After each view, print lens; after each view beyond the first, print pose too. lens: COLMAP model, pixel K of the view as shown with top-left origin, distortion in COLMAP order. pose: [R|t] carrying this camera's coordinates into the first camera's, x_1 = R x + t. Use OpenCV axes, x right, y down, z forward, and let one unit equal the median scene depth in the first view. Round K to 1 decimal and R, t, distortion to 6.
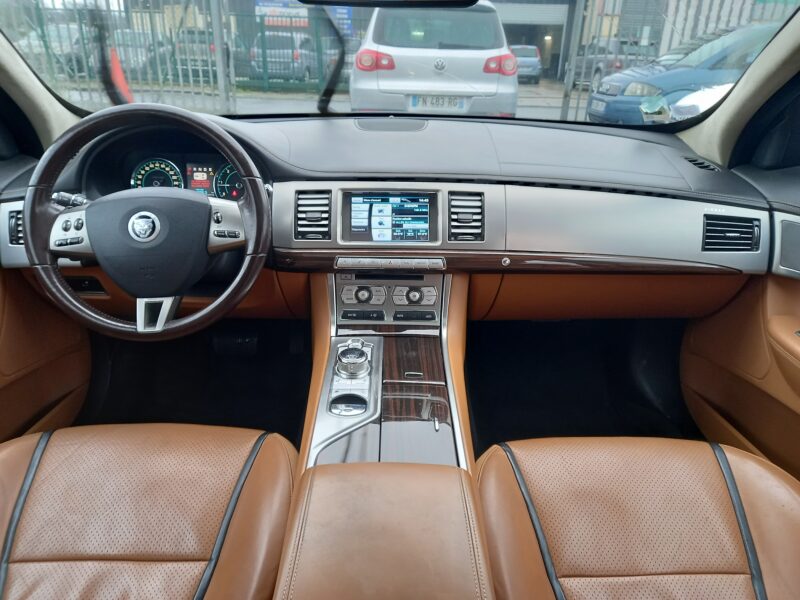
lens RADIAL K [[586.7, 0, 402.0], [0, 586.7, 300.7], [0, 0, 1]] dist [0.080781, -0.069882]
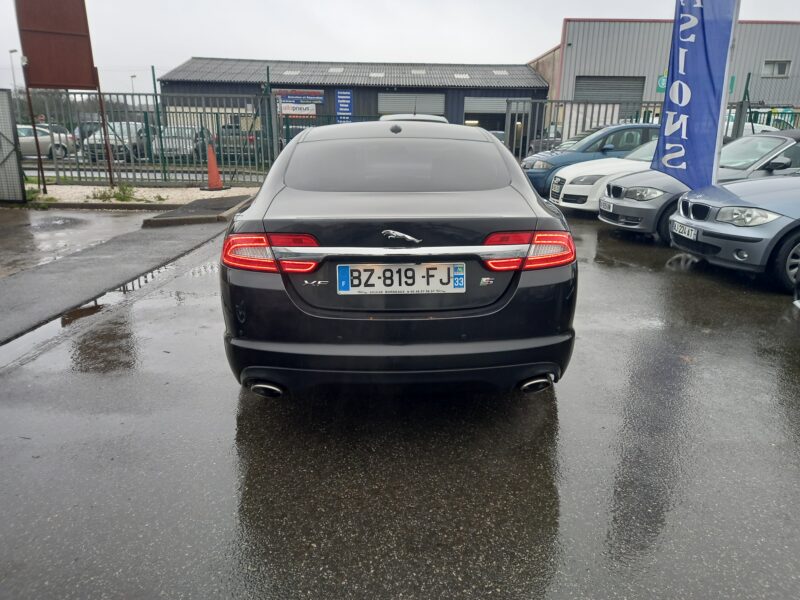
lens RADIAL K [[586.7, 0, 401.7], [0, 586.7, 304.8], [0, 0, 1]] dist [0.080781, -0.069882]
pose [[0.999784, -0.019738, 0.006584, 0.001030], [0.020344, 0.993695, -0.110256, 0.183785], [-0.004366, 0.110367, 0.993881, -0.525872]]
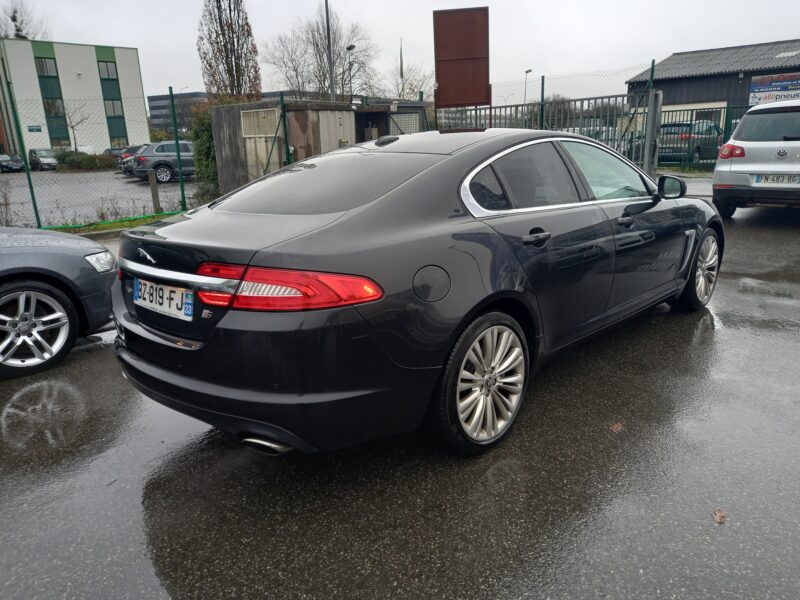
lens RADIAL K [[586.7, 0, 397.6], [0, 586.7, 303.3], [0, 0, 1]] dist [0.080781, -0.069882]
pose [[0.707528, 0.134383, -0.693791, 0.319665], [-0.217756, 0.975441, -0.033130, 0.120428], [0.672300, 0.174518, 0.719414, -0.356286]]
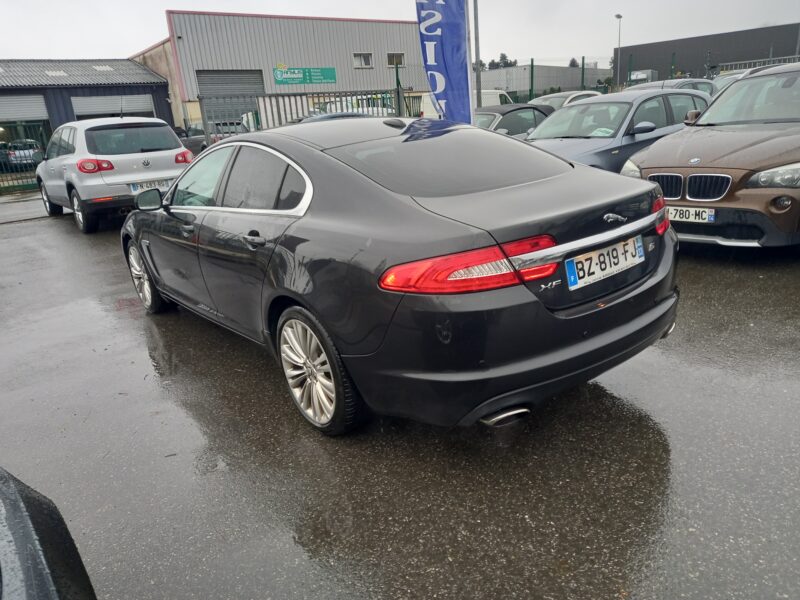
lens RADIAL K [[586.7, 0, 411.6], [0, 586.7, 302.0], [0, 0, 1]] dist [0.080781, -0.069882]
pose [[0.779588, -0.273120, 0.563602, -0.271095], [0.328628, 0.944454, 0.003114, 0.119672], [-0.533147, 0.182788, 0.826041, -0.418599]]
